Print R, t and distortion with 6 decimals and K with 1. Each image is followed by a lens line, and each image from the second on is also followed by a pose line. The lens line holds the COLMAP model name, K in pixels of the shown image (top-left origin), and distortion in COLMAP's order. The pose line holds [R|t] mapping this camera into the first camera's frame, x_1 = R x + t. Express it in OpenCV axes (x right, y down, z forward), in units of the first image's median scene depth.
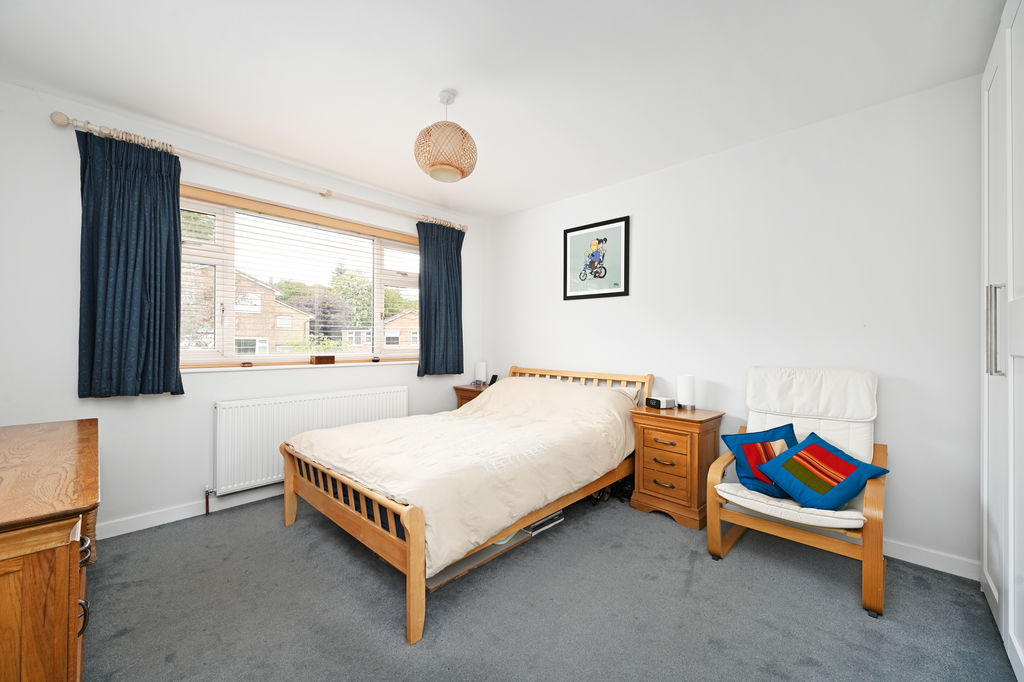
lens RADIAL K [[403.3, 0, 509.7], [0, 403.3, 340.1], [0, 0, 1]] dist [0.001080, 0.000309]
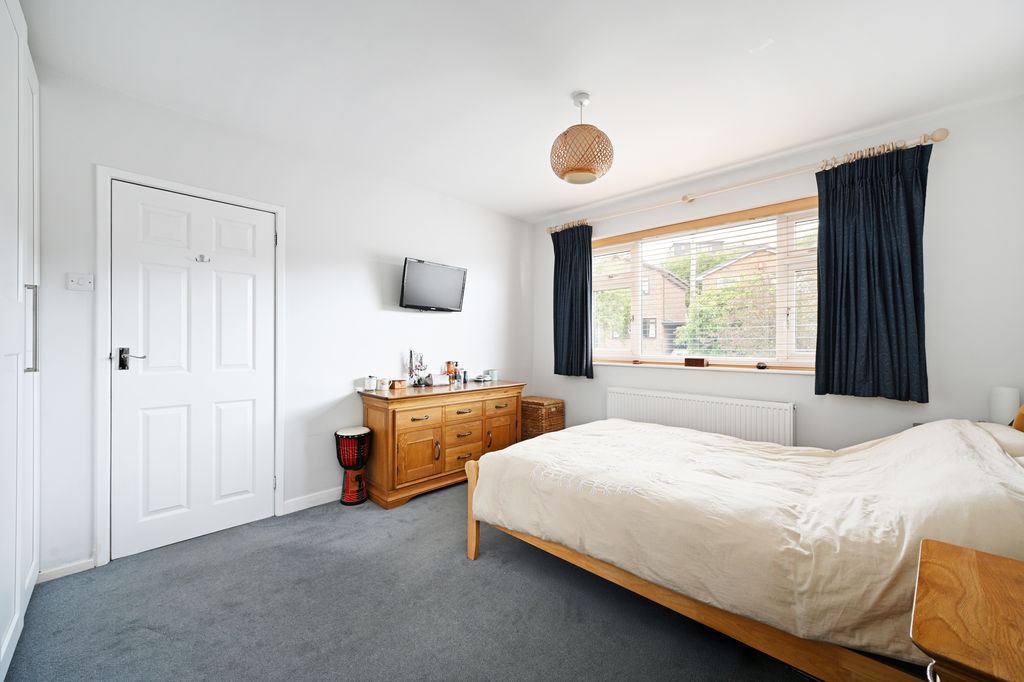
lens RADIAL K [[403.3, 0, 509.7], [0, 403.3, 340.1], [0, 0, 1]] dist [0.001080, 0.000309]
pose [[-0.011639, -0.008849, -0.999893, 0.637068], [0.001831, 0.999959, -0.008871, 0.001636], [0.999931, -0.001934, -0.011622, 0.628107]]
